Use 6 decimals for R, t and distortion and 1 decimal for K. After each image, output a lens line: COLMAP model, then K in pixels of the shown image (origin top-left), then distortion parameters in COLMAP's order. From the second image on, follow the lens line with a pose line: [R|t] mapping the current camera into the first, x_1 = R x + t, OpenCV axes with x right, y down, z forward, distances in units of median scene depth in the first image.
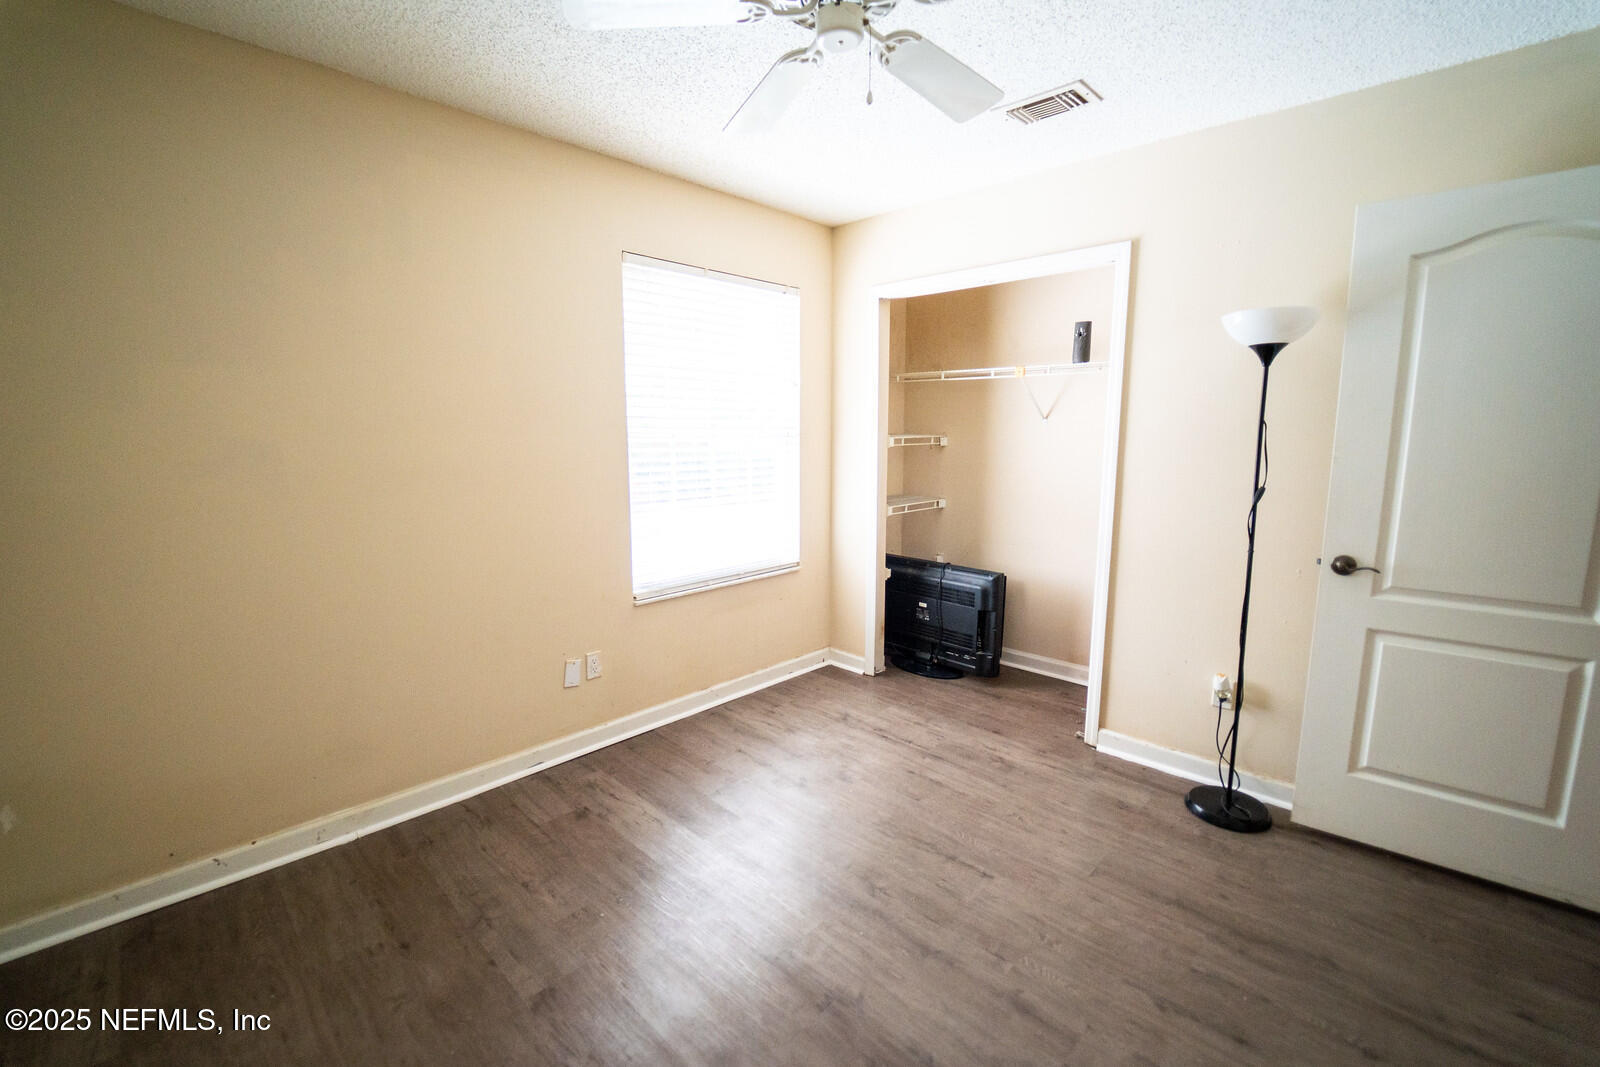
lens RADIAL K [[665.1, 0, 792.8], [0, 665.1, 526.4], [0, 0, 1]] dist [-0.022456, 0.000377]
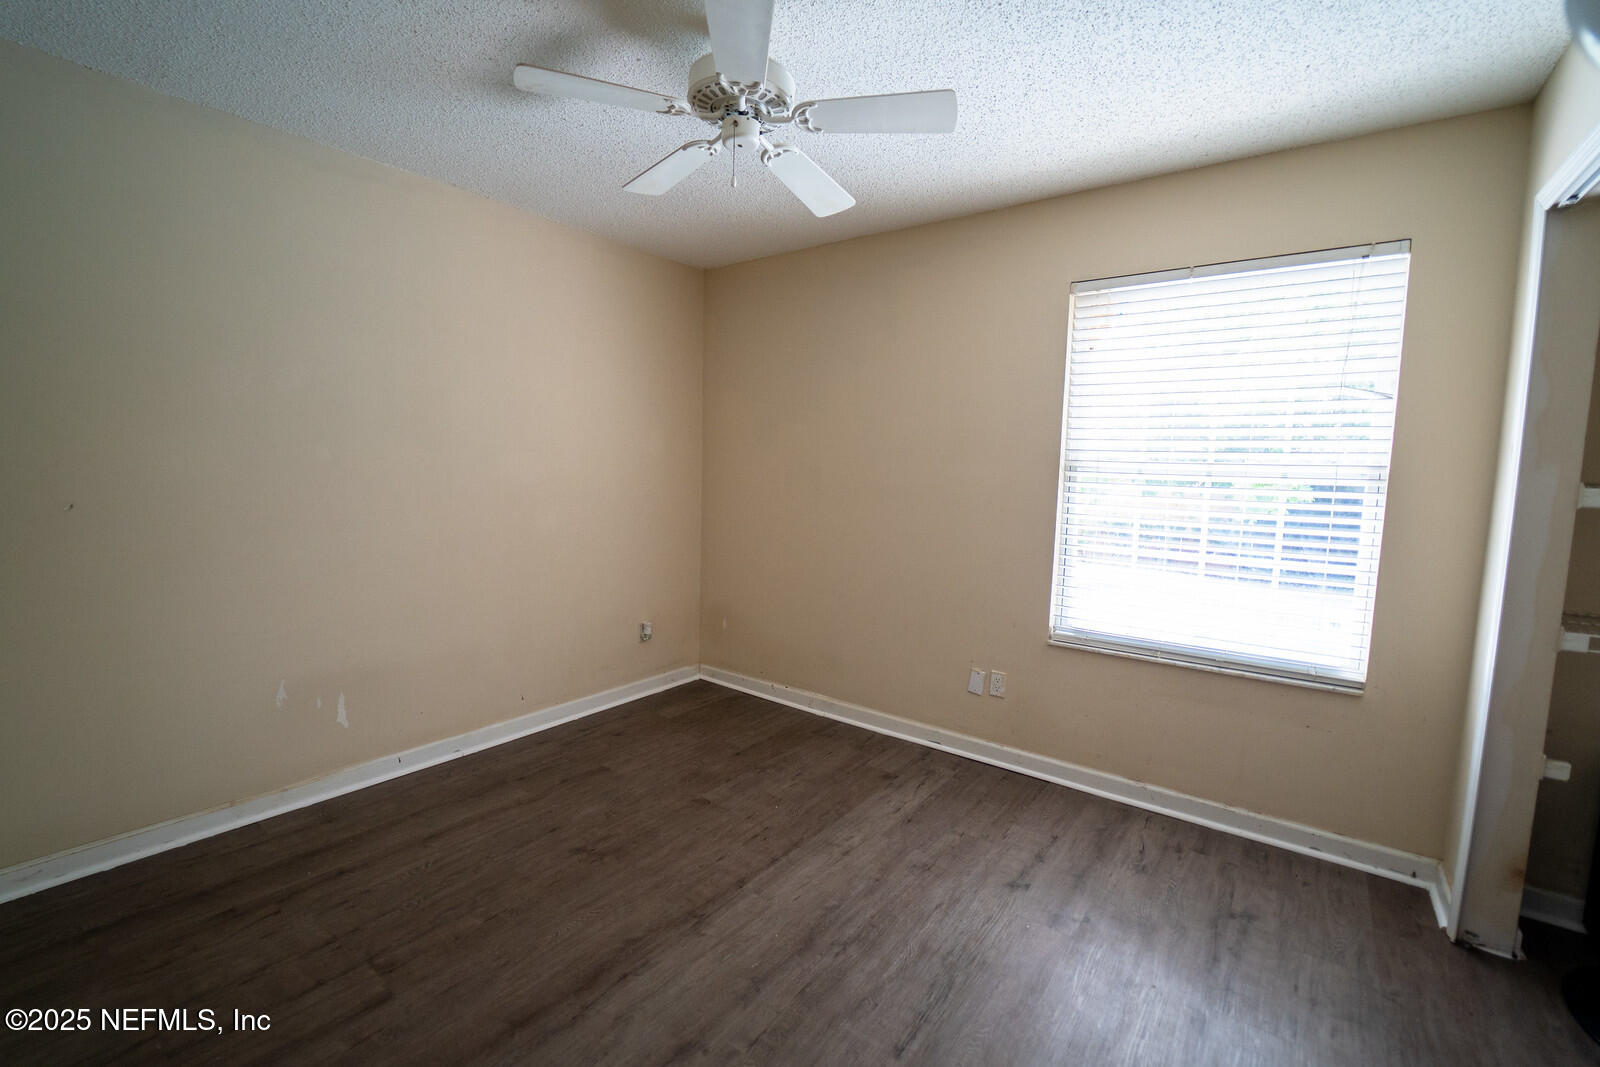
lens RADIAL K [[665.1, 0, 794.4], [0, 665.1, 530.5], [0, 0, 1]] dist [-0.022456, 0.000377]
pose [[0.138214, 0.098004, -0.985541, 0.684993], [-0.167778, 0.983027, 0.074225, -0.056023], [0.976088, 0.155094, 0.152311, 0.497166]]
